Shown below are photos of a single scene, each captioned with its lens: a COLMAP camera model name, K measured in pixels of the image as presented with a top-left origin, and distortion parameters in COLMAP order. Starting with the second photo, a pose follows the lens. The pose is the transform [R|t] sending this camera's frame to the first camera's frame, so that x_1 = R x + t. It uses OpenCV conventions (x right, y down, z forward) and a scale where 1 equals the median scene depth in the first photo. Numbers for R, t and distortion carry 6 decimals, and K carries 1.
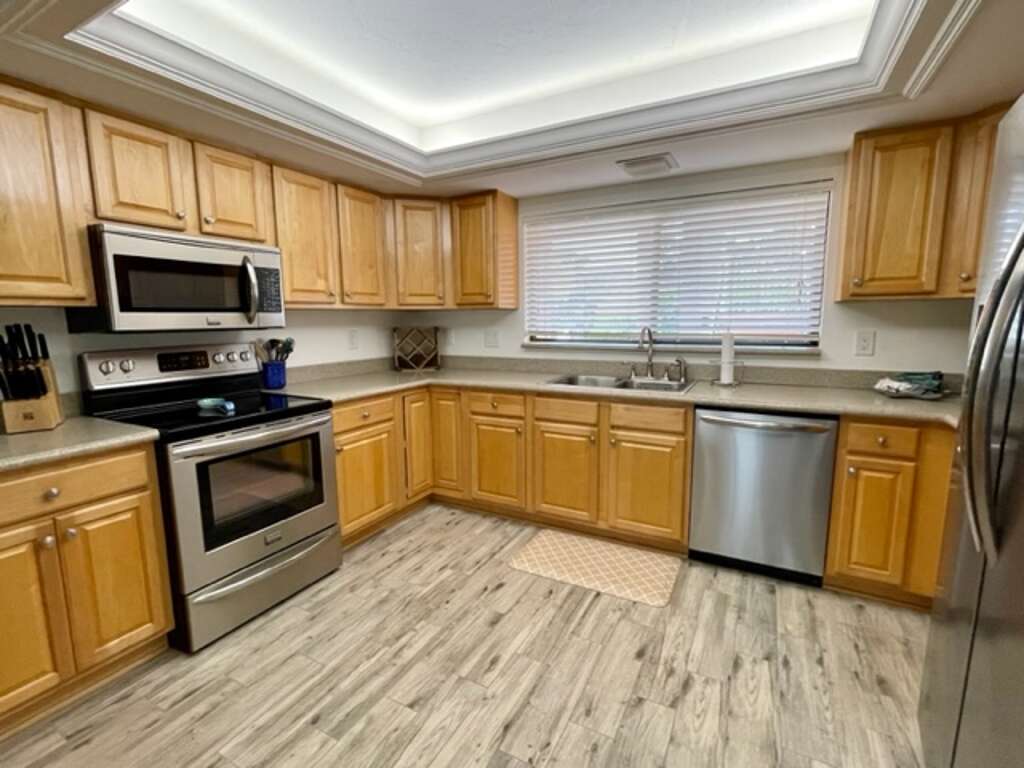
lens RADIAL K [[474.1, 0, 512.0], [0, 474.1, 384.0], [0, 0, 1]] dist [-0.001531, 0.000832]
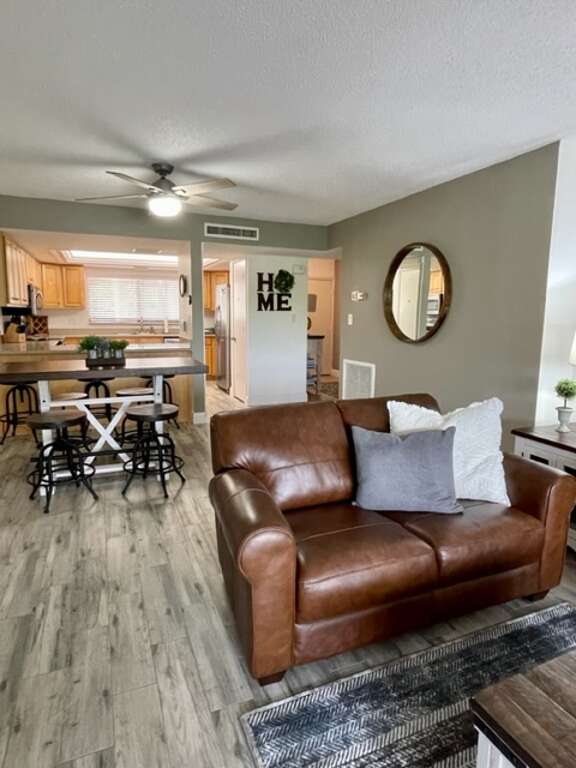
lens RADIAL K [[459.5, 0, 288.0], [0, 459.5, 384.0], [0, 0, 1]] dist [0.000293, -0.001942]
pose [[0.632994, -0.096792, 0.768082, -1.626990], [0.088251, 0.994707, 0.052622, 0.273177], [-0.769110, 0.034475, 0.638185, -1.838629]]
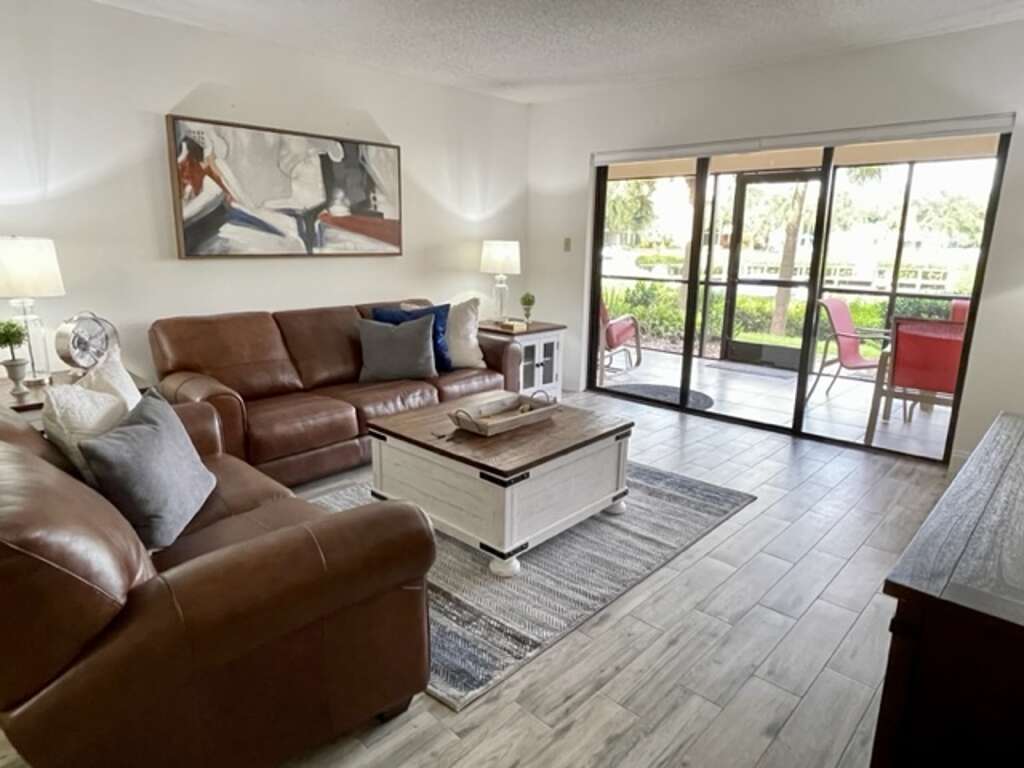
lens RADIAL K [[618.5, 0, 512.0], [0, 618.5, 384.0], [0, 0, 1]] dist [0.008453, 0.000333]
pose [[-0.966435, -0.060882, 0.249595, -1.465091], [0.033532, 0.933313, 0.357495, 0.143147], [-0.254715, 0.353865, -0.899944, -0.937079]]
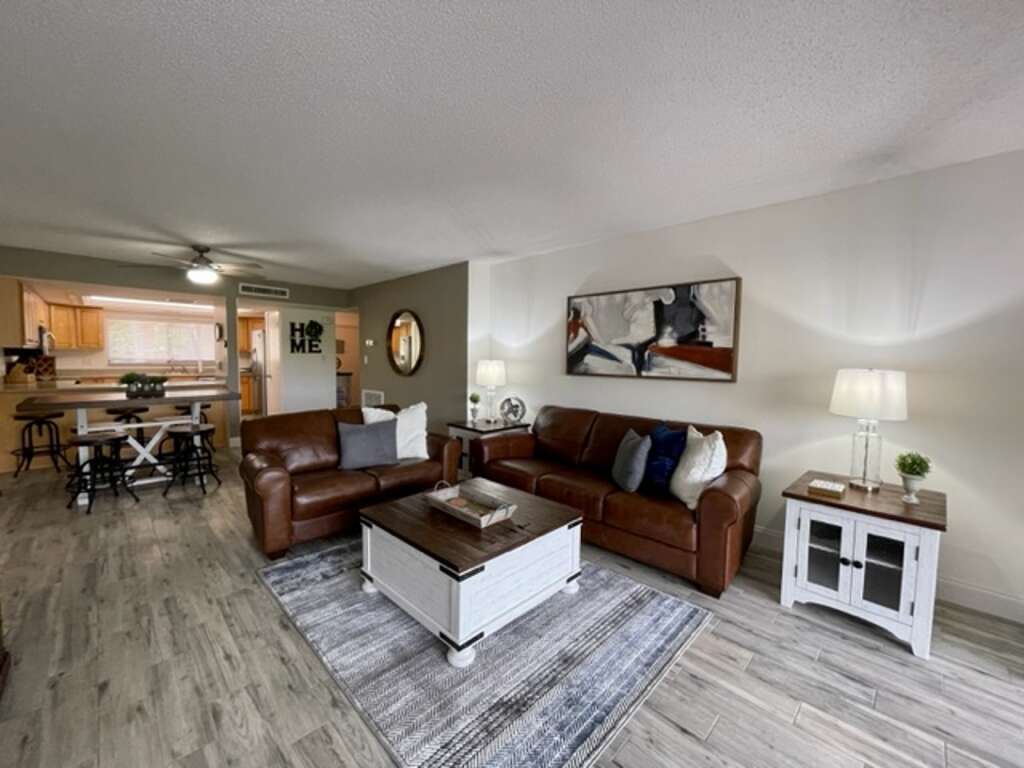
lens RADIAL K [[417.0, 0, 512.0], [0, 417.0, 384.0], [0, 0, 1]] dist [-0.018678, 0.009086]
pose [[0.287280, -0.043682, 0.956850, -1.995790], [0.115303, 0.993272, 0.010726, 0.338790], [-0.950881, 0.107246, 0.290384, -2.302912]]
